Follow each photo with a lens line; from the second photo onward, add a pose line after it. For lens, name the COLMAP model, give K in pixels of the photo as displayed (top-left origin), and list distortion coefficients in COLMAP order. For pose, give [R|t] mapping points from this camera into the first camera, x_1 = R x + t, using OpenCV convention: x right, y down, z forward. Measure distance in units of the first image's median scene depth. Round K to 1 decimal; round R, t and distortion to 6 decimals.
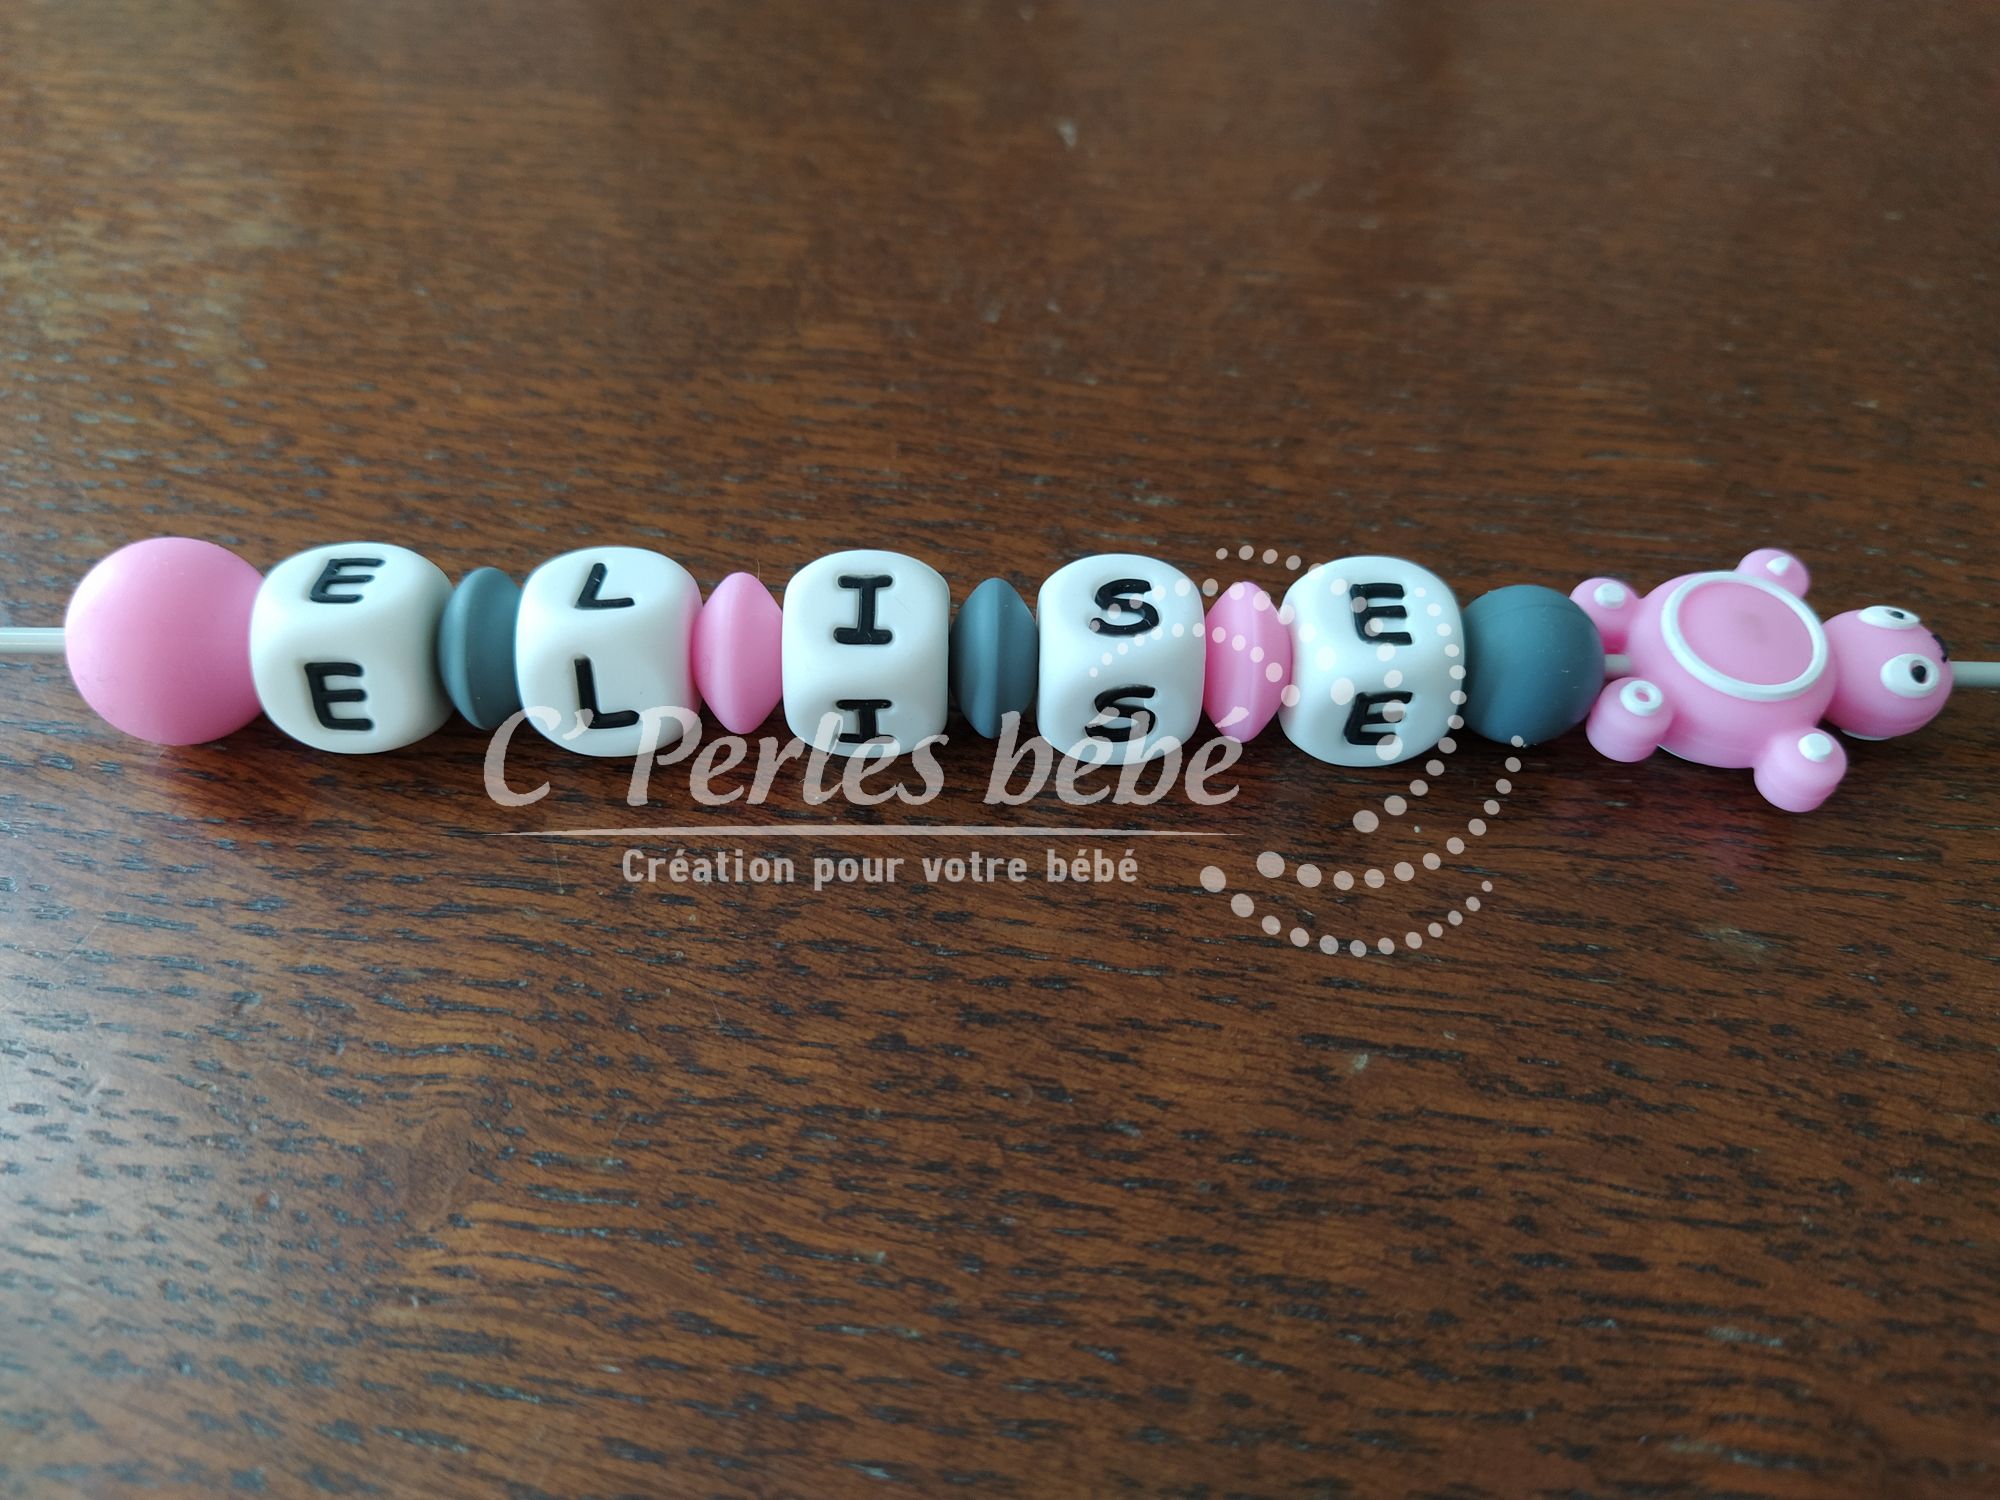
lens RADIAL K [[1585.3, 0, 1002.1], [0, 1585.3, 766.7], [0, 0, 1]] dist [0.059036, -0.148435]
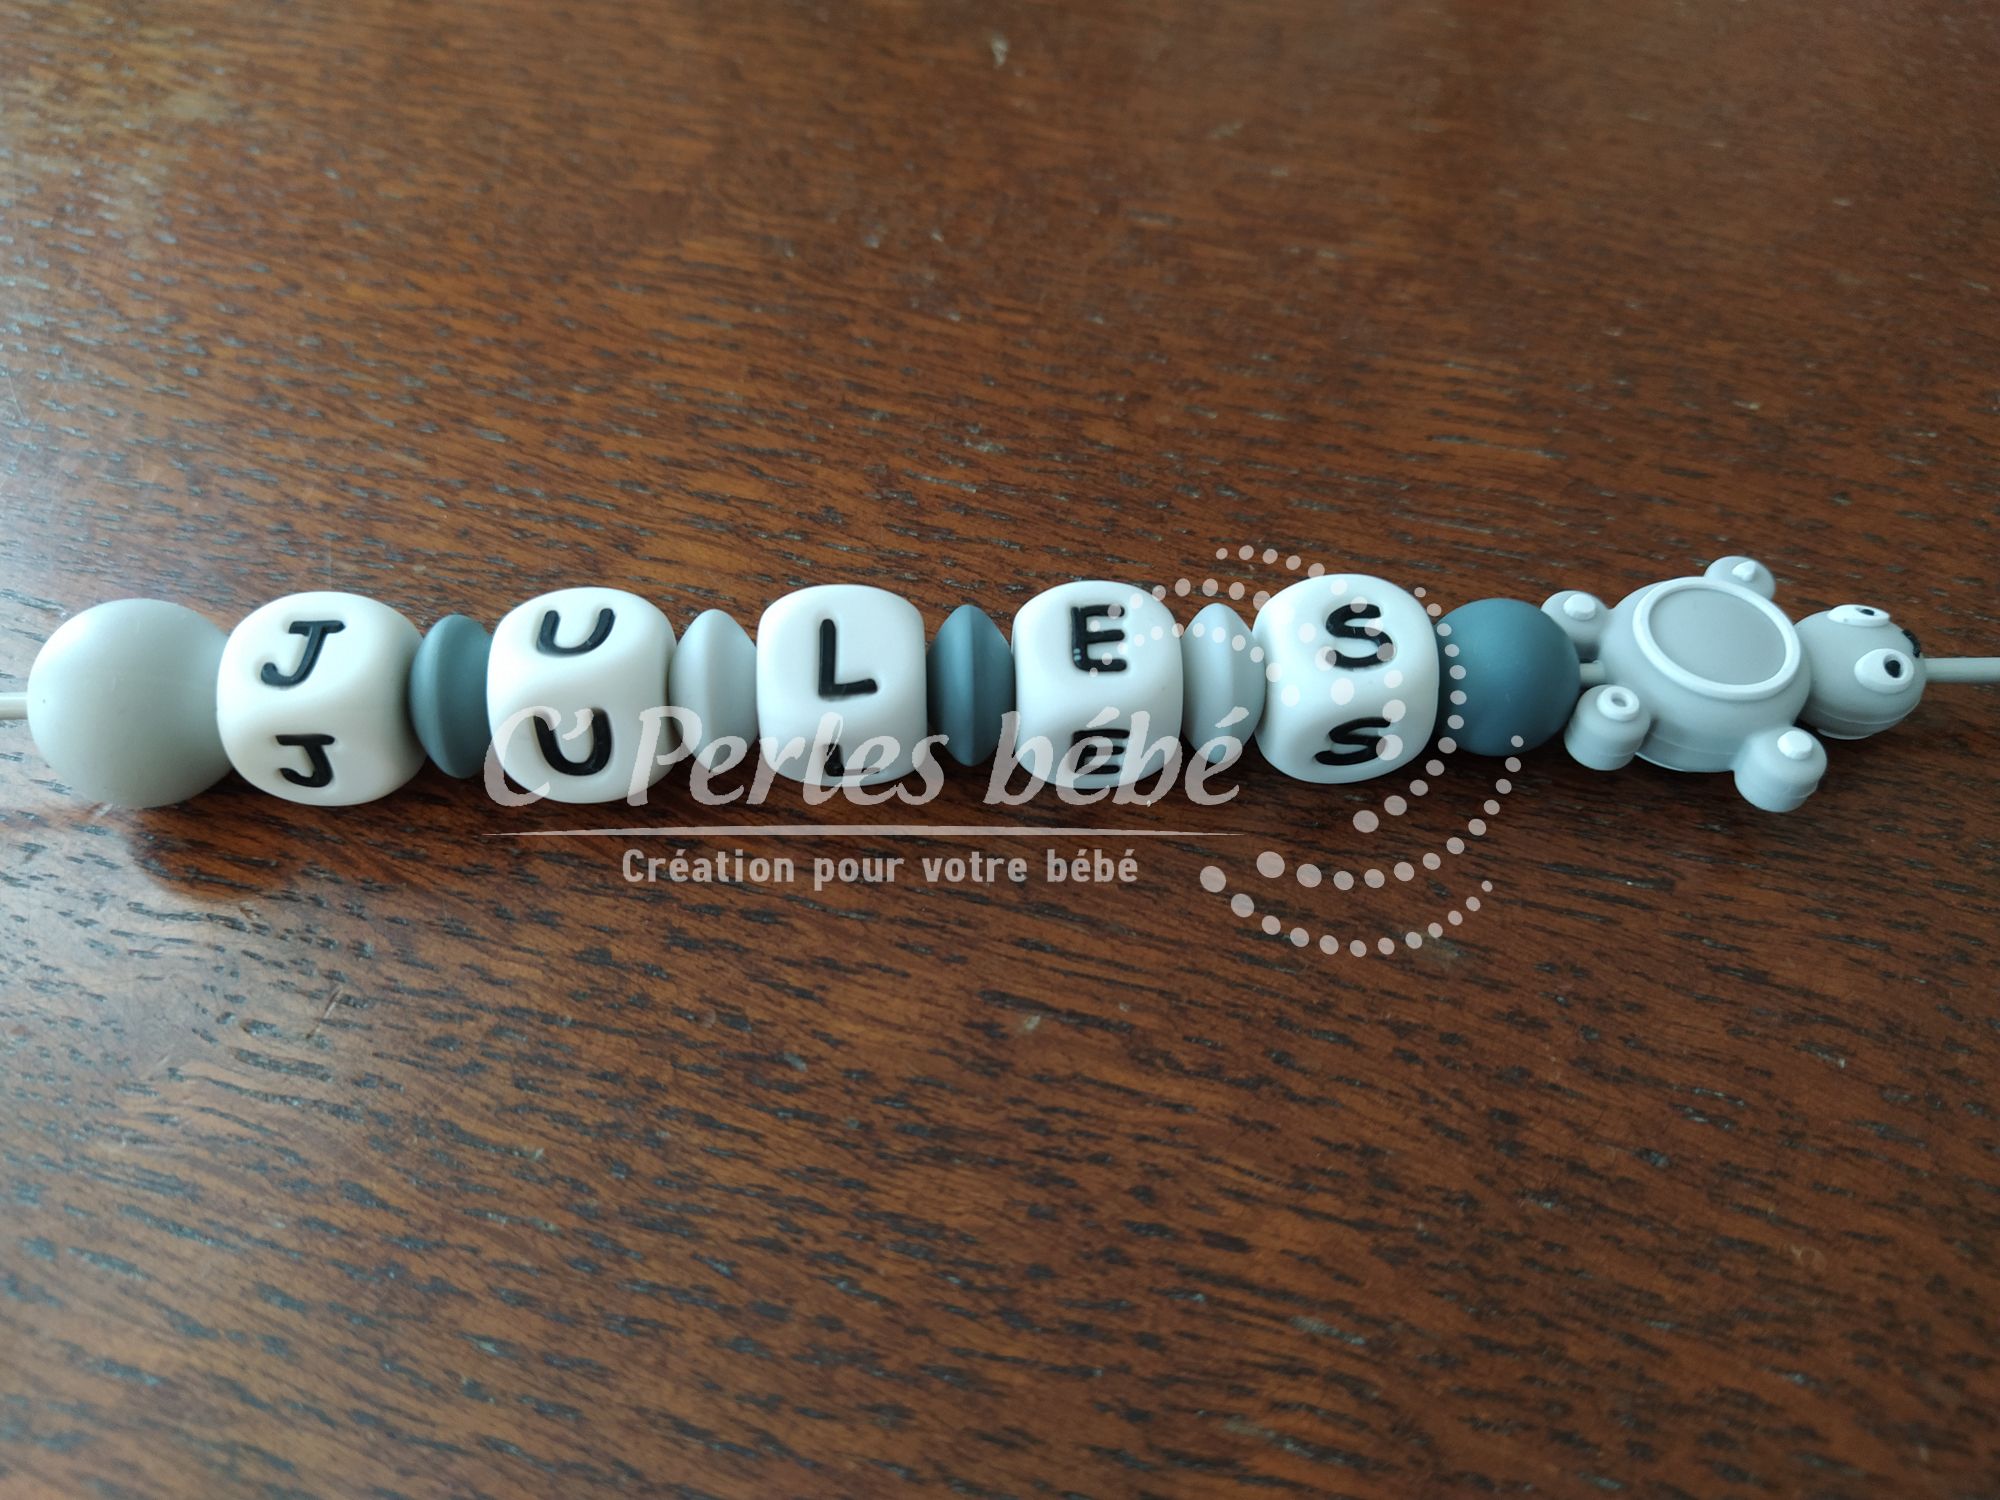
lens RADIAL K [[1585.3, 0, 998.9], [0, 1585.3, 777.8], [0, 0, 1]] dist [0.059036, -0.148435]
pose [[0.992120, 0.102206, -0.072464, 0.249579], [-0.095637, 0.991433, 0.088967, -0.062153], [0.080936, -0.081336, 0.993395, -0.025141]]
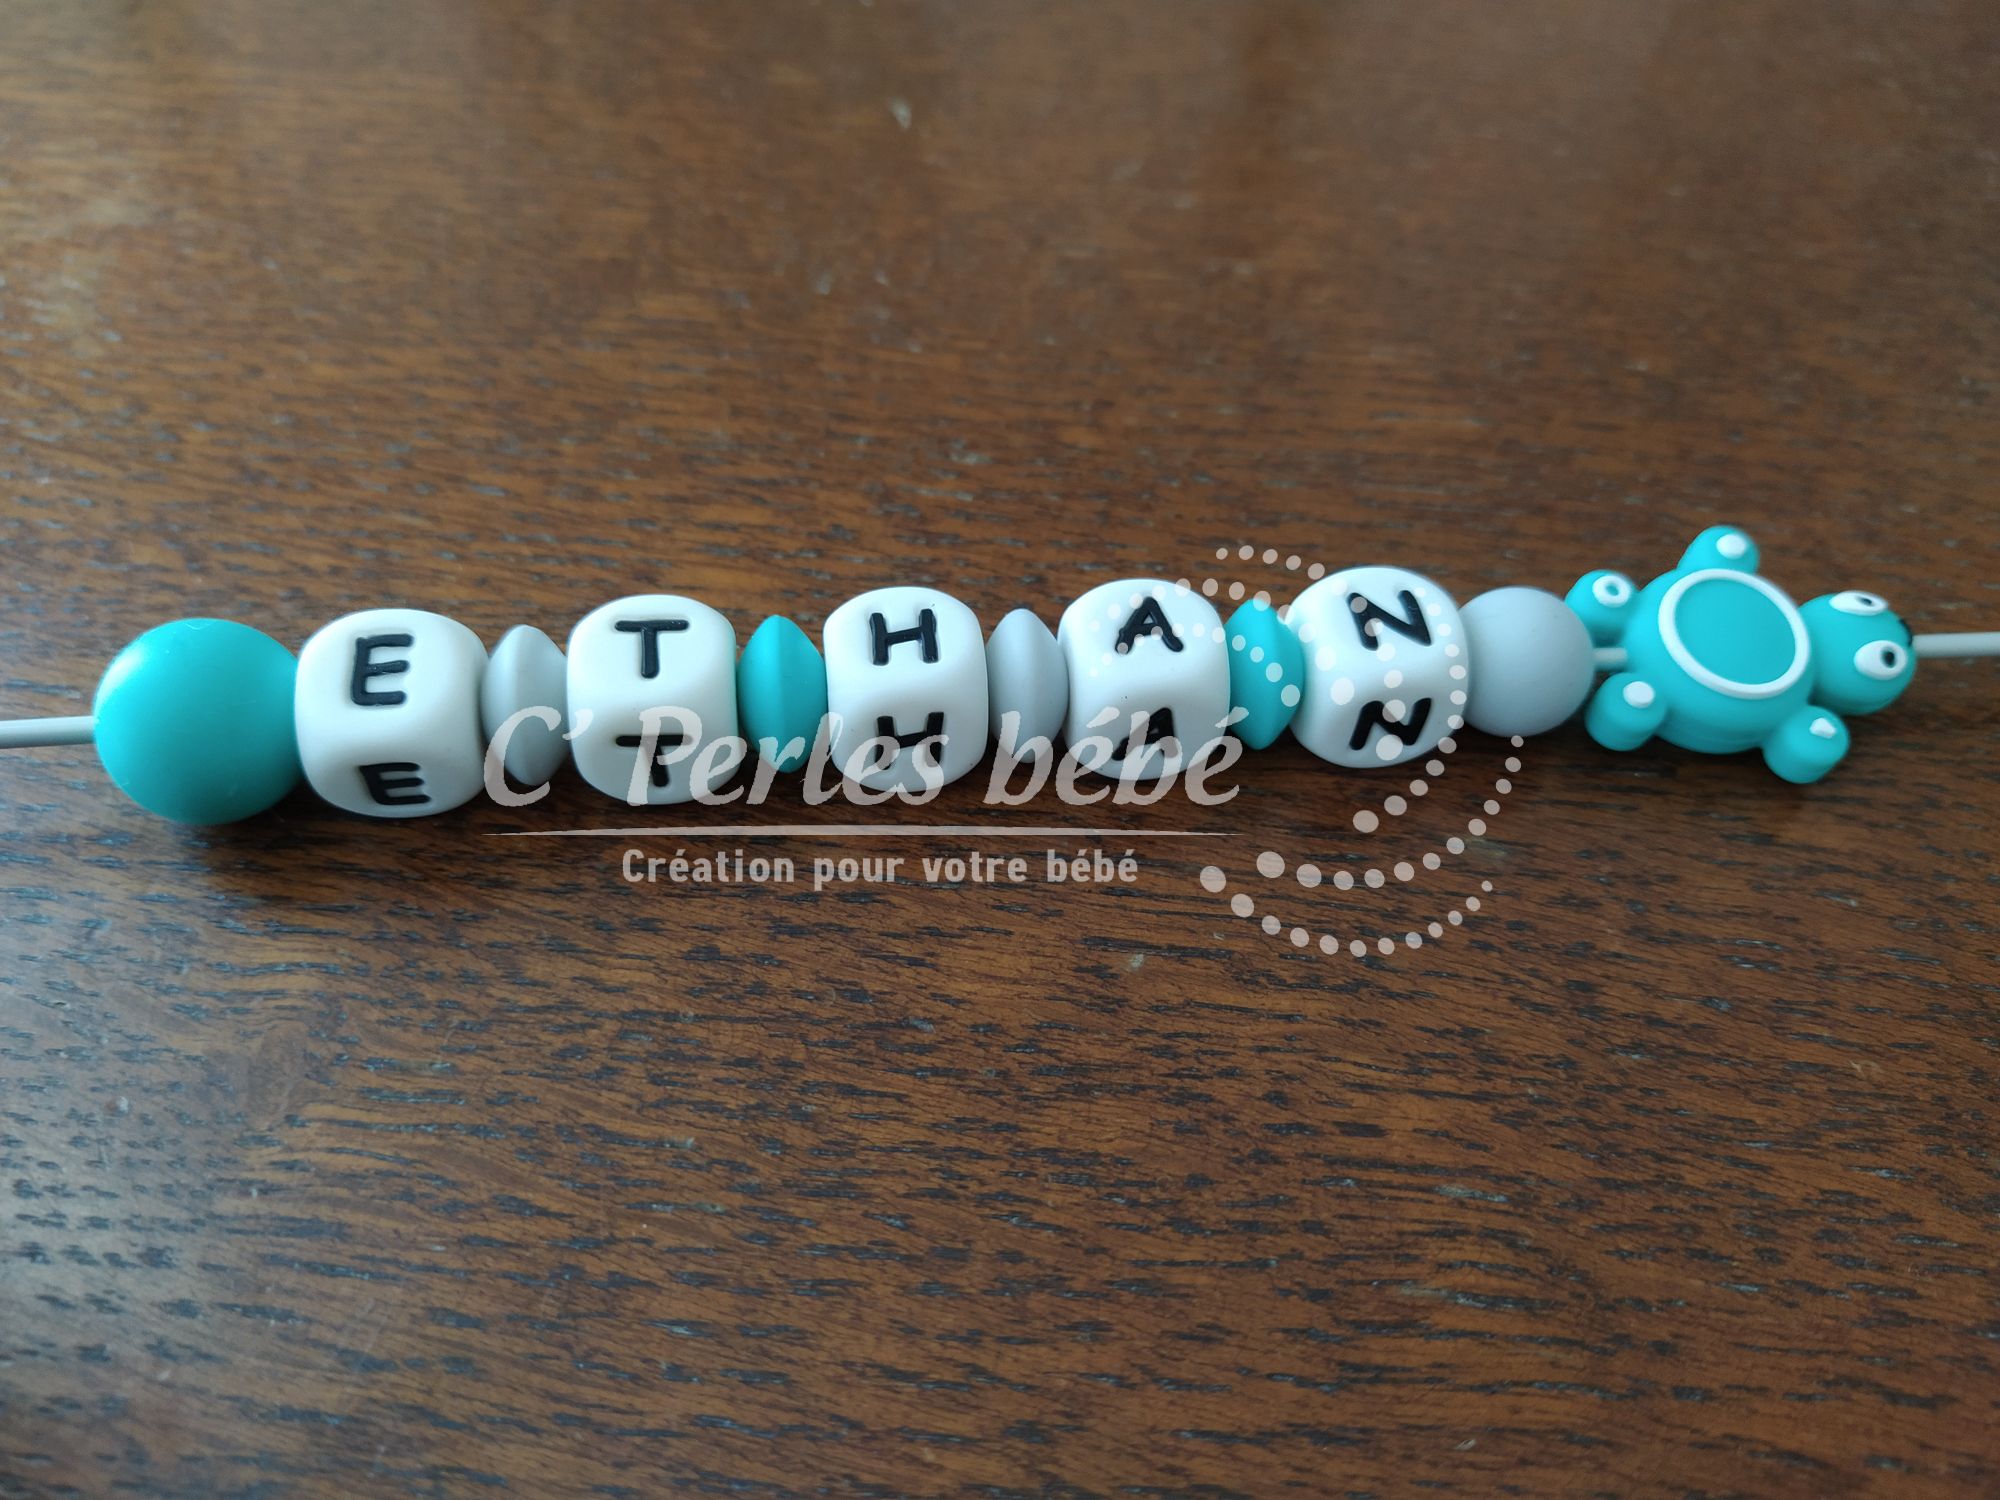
lens RADIAL K [[1585.3, 0, 1001.4], [0, 1585.3, 775.9], [0, 0, 1]] dist [0.059036, -0.148435]
pose [[0.998675, -0.015726, 0.049007, 0.076004], [0.015224, 0.999828, 0.010602, 0.042380], [-0.049166, -0.009842, 0.998742, -0.084168]]
